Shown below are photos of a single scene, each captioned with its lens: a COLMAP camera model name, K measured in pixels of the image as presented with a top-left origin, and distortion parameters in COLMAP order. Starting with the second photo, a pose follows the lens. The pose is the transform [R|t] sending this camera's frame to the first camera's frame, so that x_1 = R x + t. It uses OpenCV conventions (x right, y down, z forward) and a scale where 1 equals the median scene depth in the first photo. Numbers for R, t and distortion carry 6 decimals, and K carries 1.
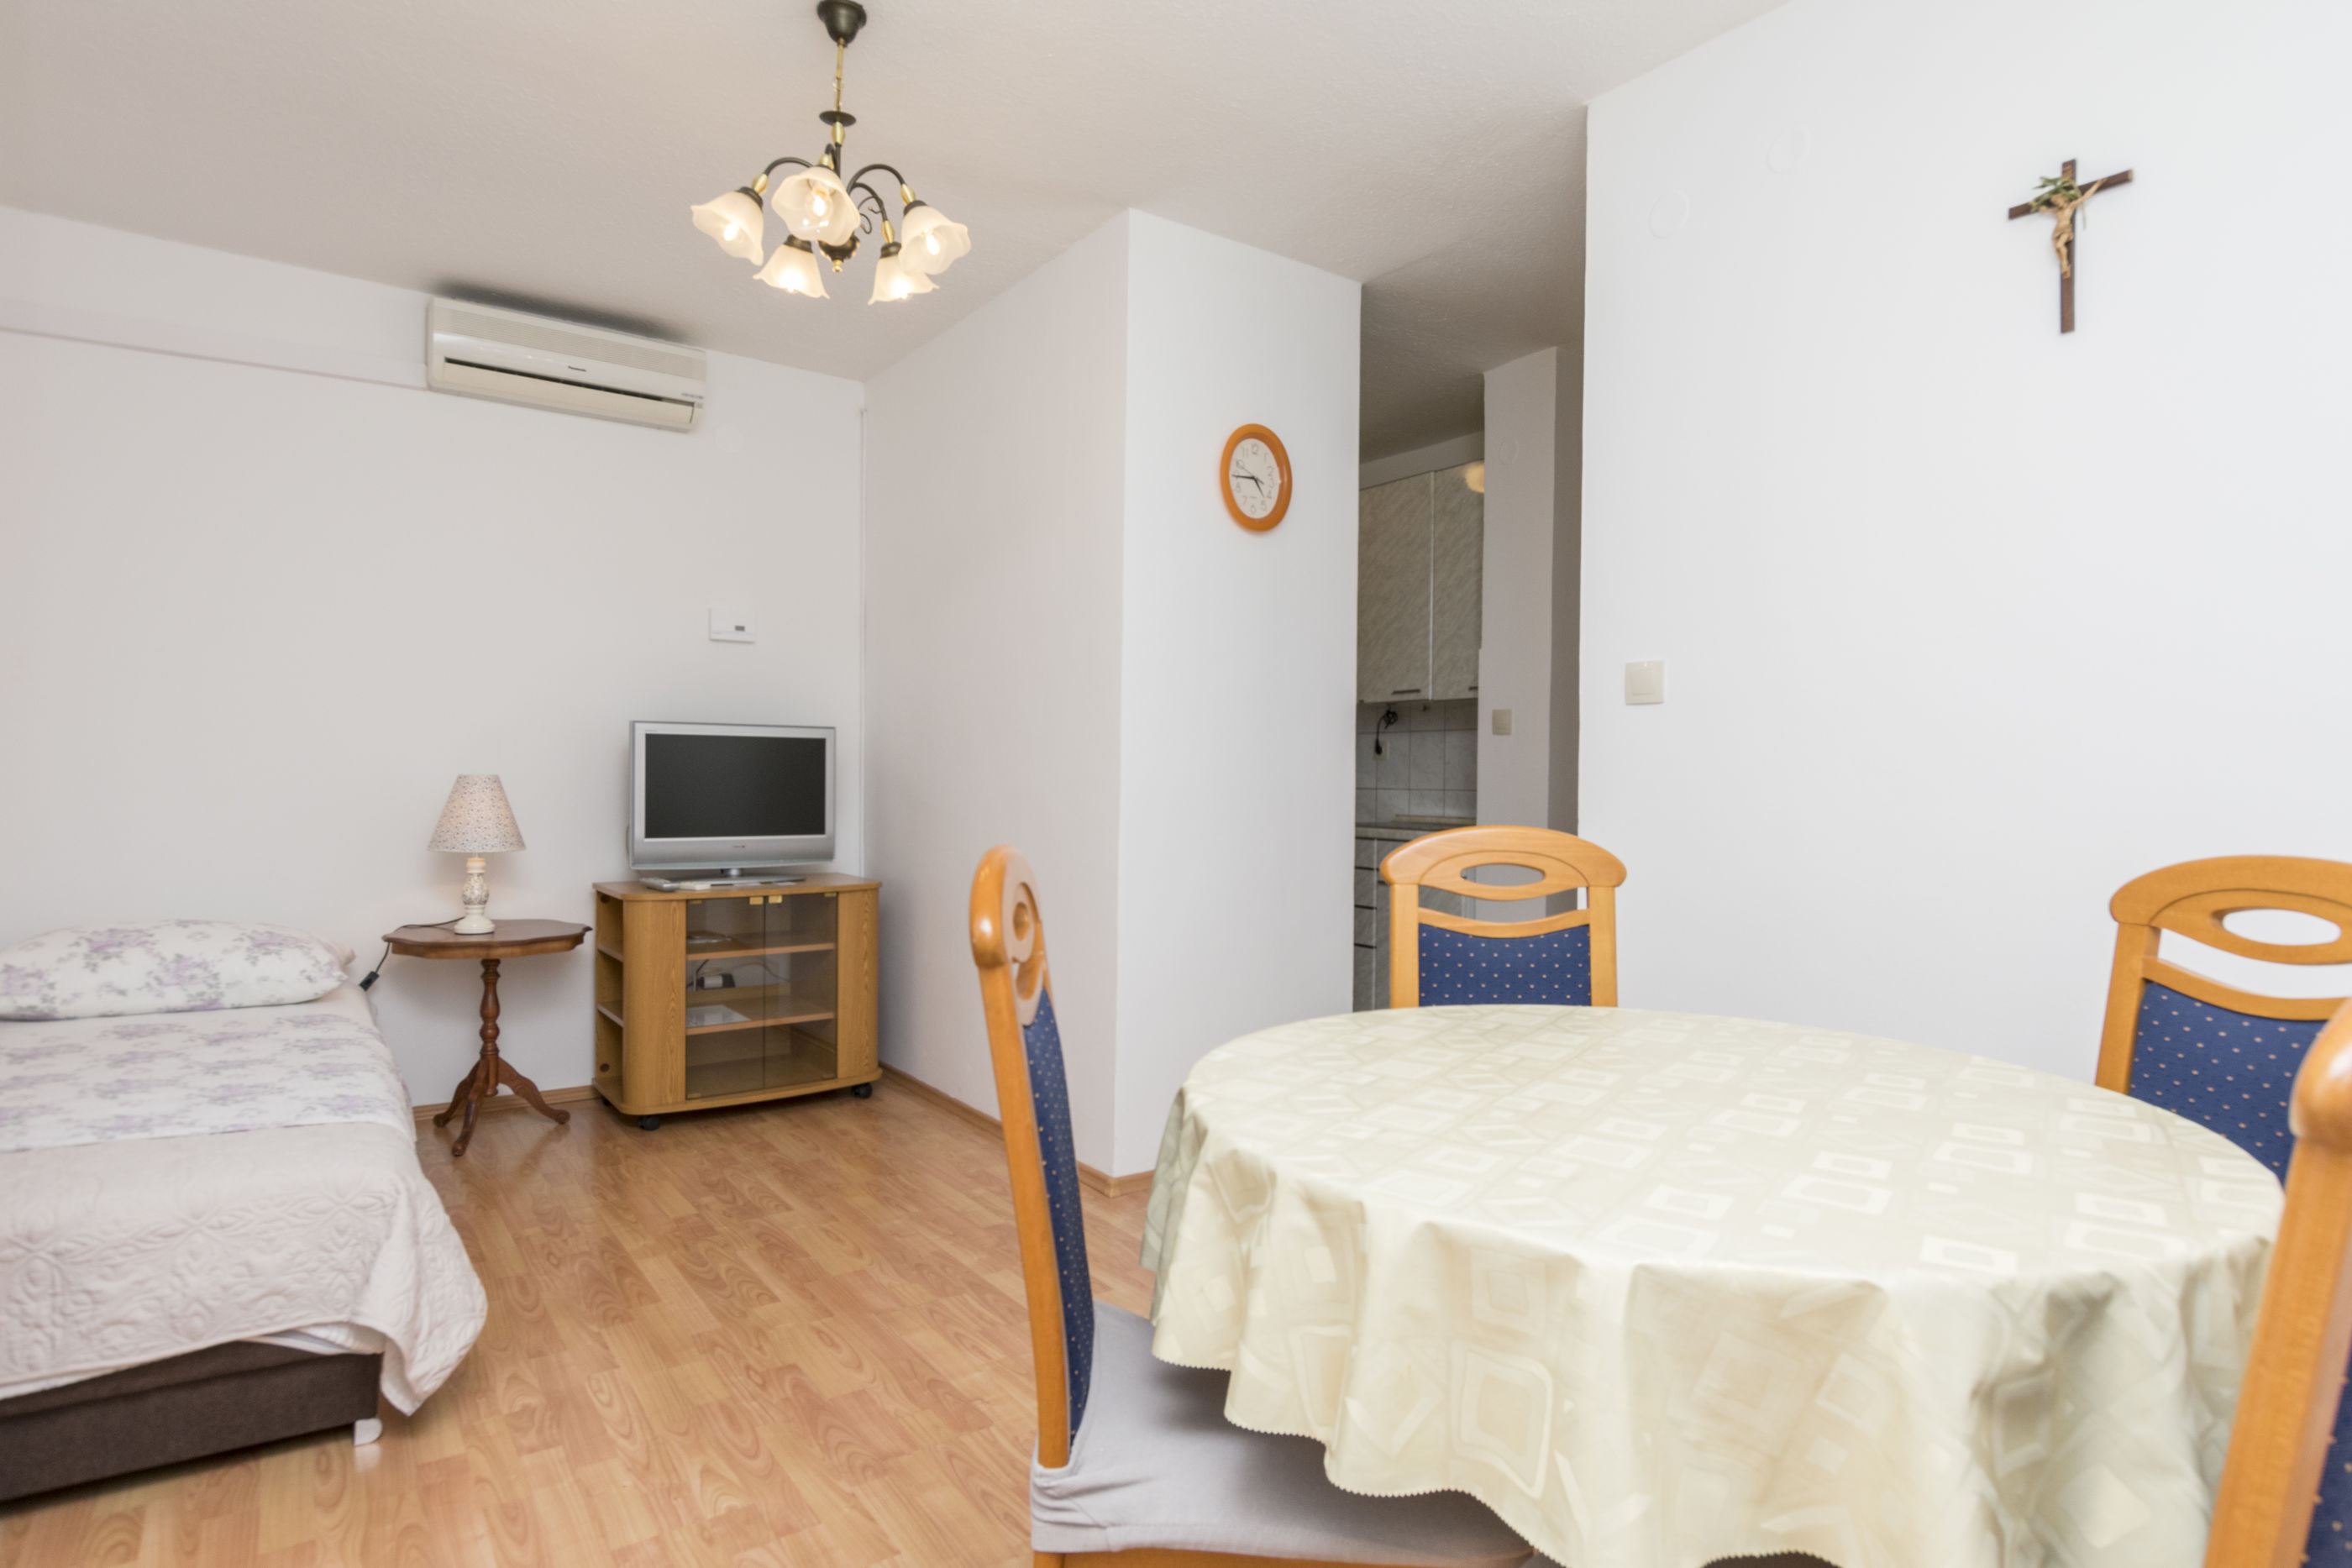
lens RADIAL K [[1256.3, 0, 1176.0], [0, 1256.3, 784.0], [0, 0, 1]] dist [-0.001855, -0.000621]
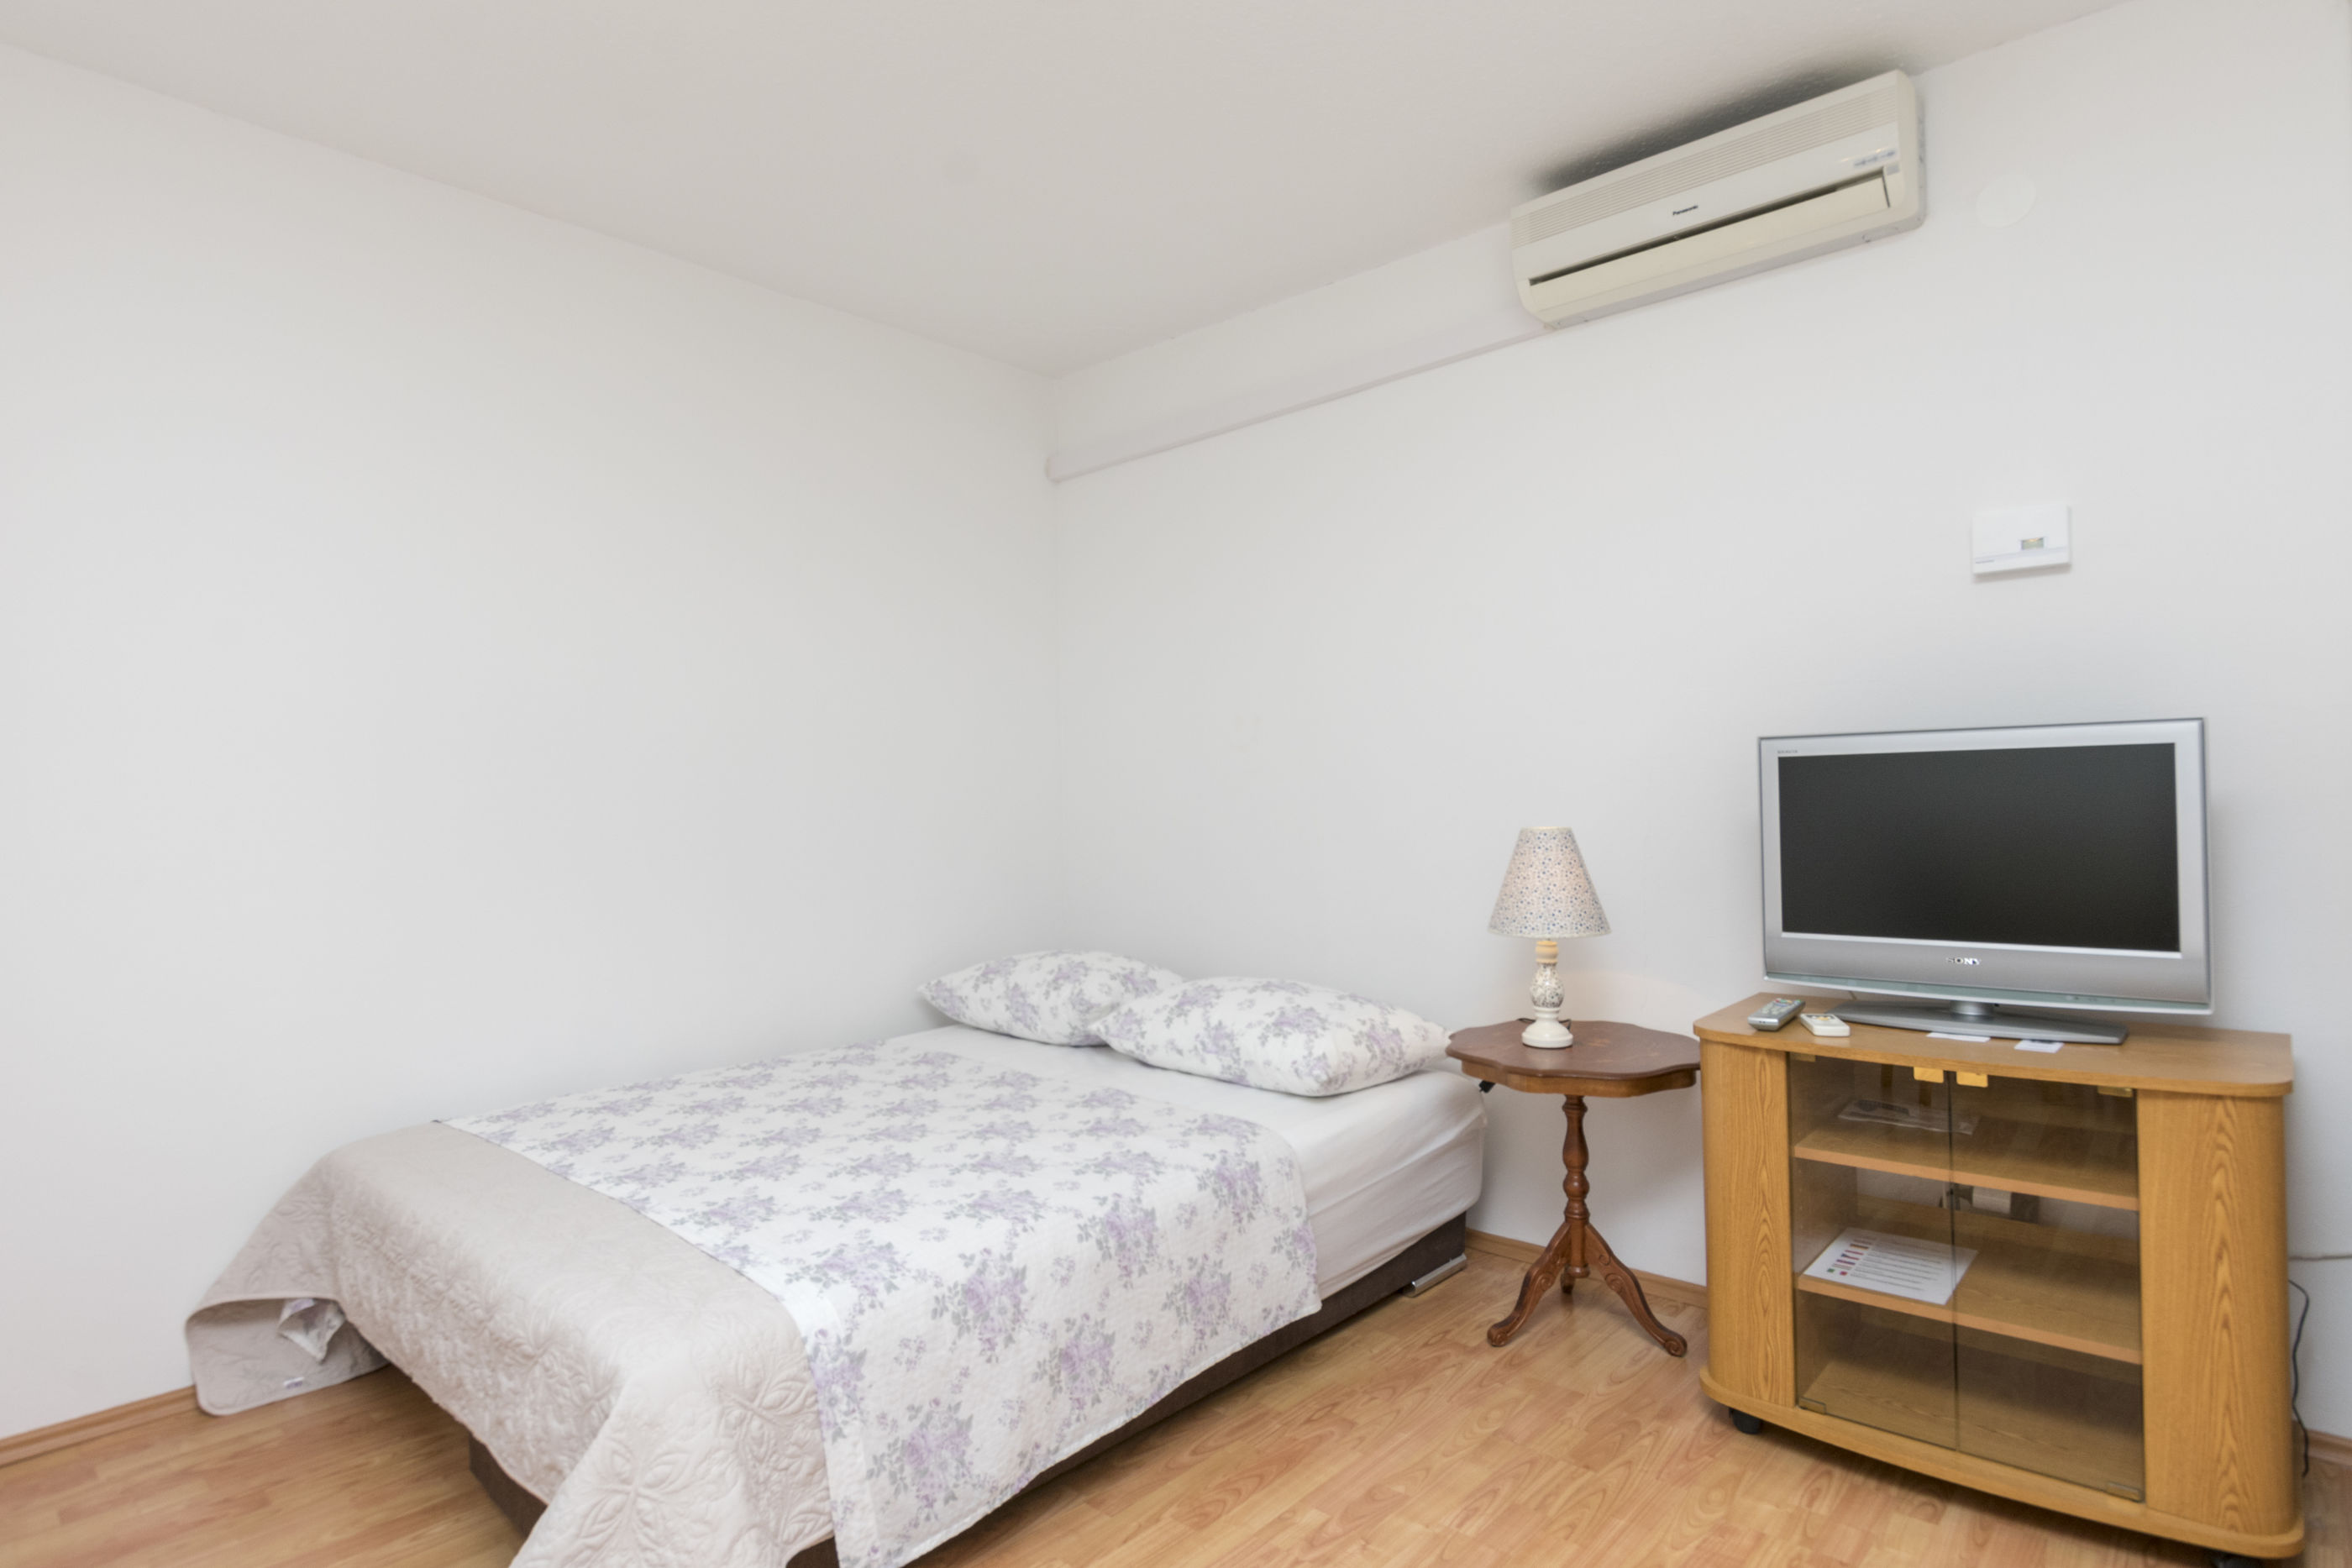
lens RADIAL K [[1241.8, 0, 1180.3], [0, 1241.8, 797.6], [0, 0, 1]] dist [-0.002625, -0.001823]
pose [[0.204295, -0.017826, -0.978747, 0.105797], [0.011944, 0.999805, -0.015717, -0.016660], [0.978836, -0.008479, 0.204468, 0.645923]]
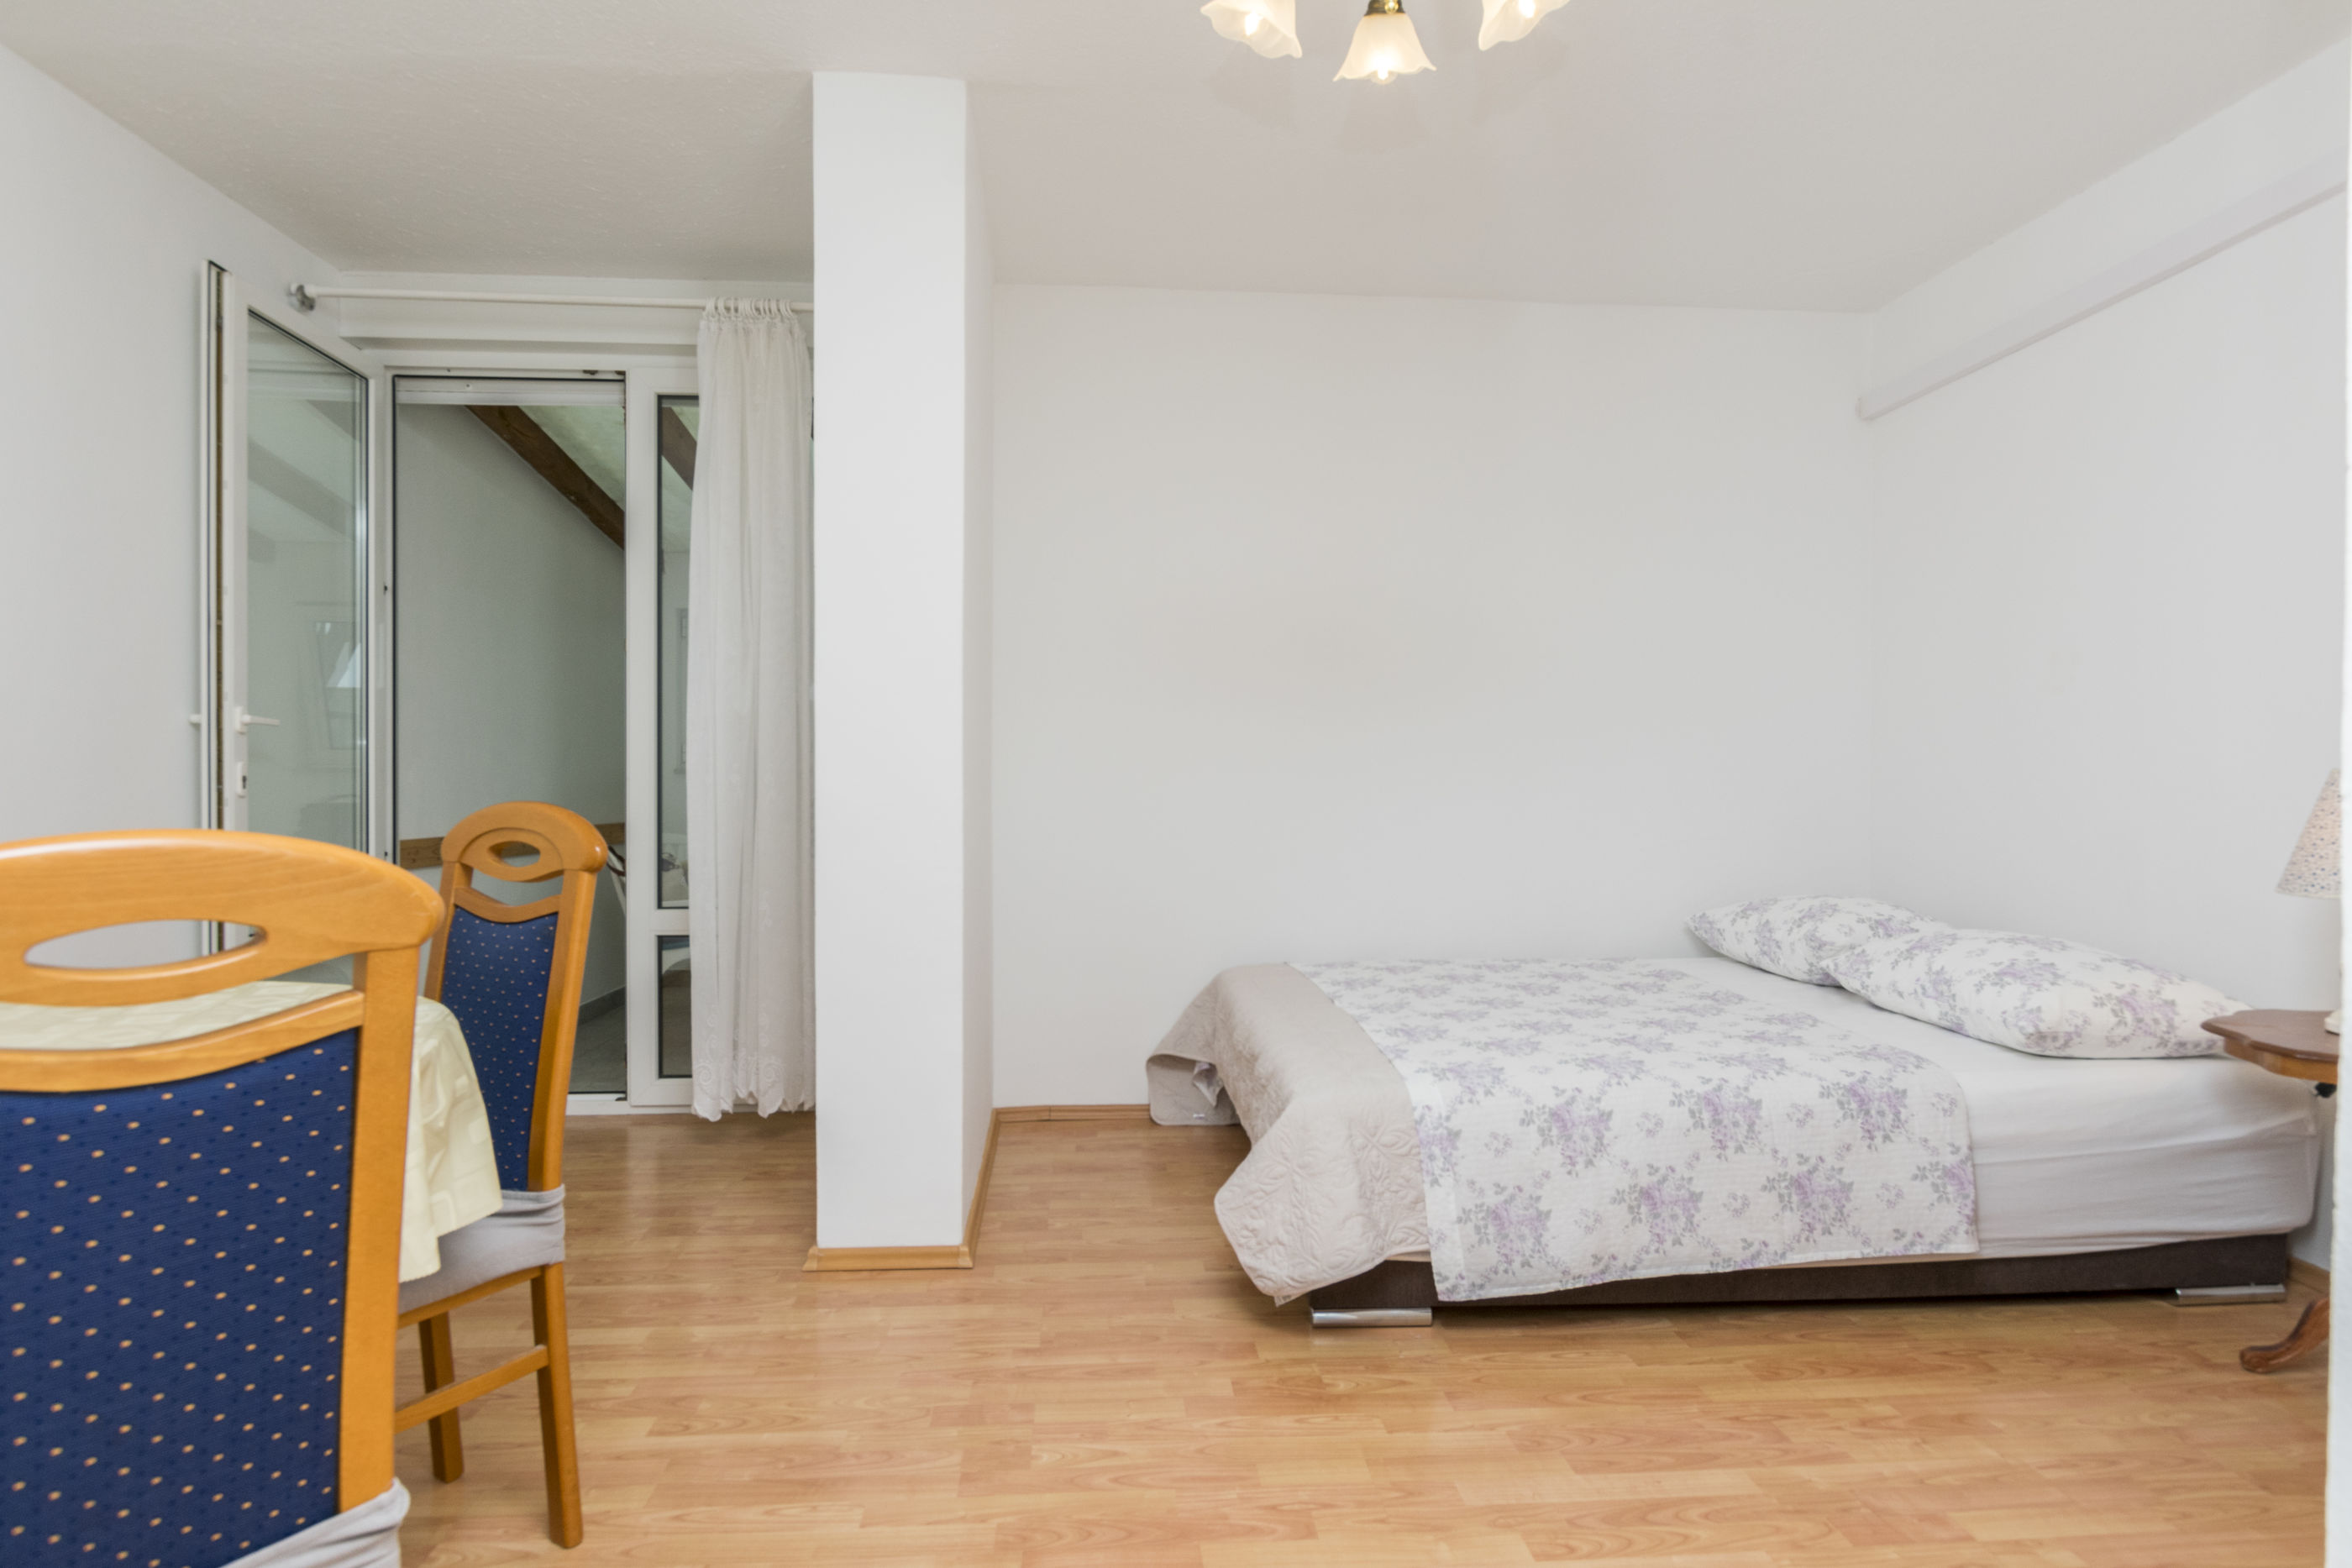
lens RADIAL K [[1256.3, 0, 1176.0], [0, 1256.3, 784.0], [0, 0, 1]] dist [-0.001855, -0.000621]
pose [[-0.522927, -0.009583, -0.852324, 0.241906], [-0.016143, 0.999869, -0.001337, 0.009344], [0.852225, 0.013060, -0.523013, 0.830499]]
